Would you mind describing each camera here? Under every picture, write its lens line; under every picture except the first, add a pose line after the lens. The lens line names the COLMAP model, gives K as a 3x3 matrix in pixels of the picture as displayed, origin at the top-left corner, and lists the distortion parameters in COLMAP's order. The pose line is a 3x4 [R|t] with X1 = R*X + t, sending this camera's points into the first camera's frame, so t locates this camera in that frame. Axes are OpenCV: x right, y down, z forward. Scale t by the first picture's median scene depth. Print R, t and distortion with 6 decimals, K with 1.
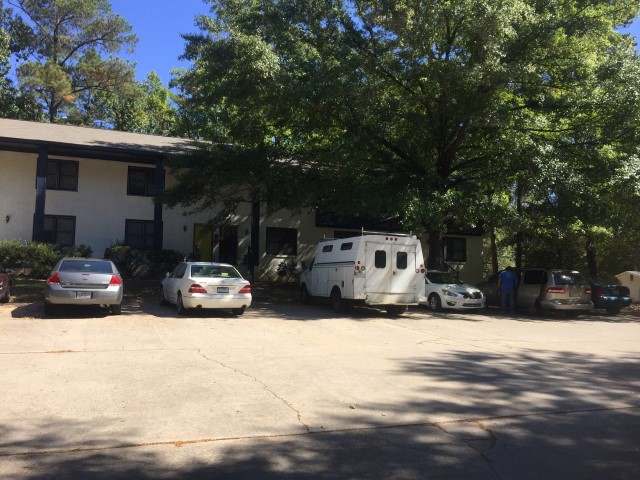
lens RADIAL K [[545.0, 0, 320.8], [0, 545.0, 252.4], [0, 0, 1]] dist [0.091765, -0.138022]
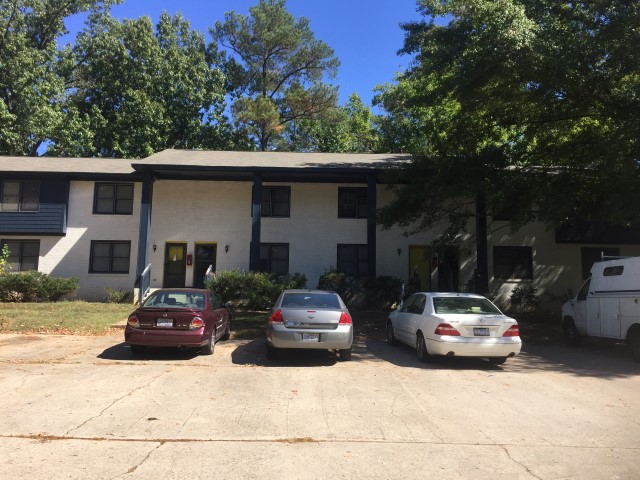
lens RADIAL K [[545.0, 0, 320.8], [0, 545.0, 252.4], [0, 0, 1]] dist [0.091765, -0.138022]
pose [[0.940323, -0.037944, -0.338162, -0.075164], [0.023954, 0.998679, -0.045448, -0.005252], [0.339440, 0.034635, 0.939990, 0.134354]]
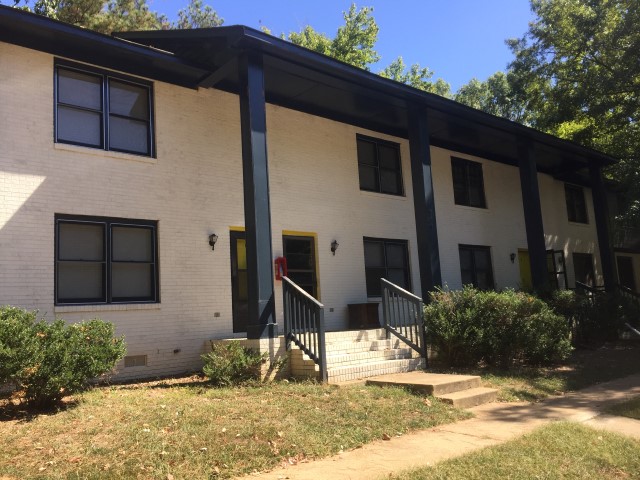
lens RADIAL K [[545.0, 0, 320.8], [0, 545.0, 252.4], [0, 0, 1]] dist [0.091765, -0.138022]
pose [[0.938424, -0.017221, 0.345057, -0.760678], [0.028934, 0.999166, -0.028824, -0.041554], [-0.344273, 0.037033, 0.938139, 0.530505]]
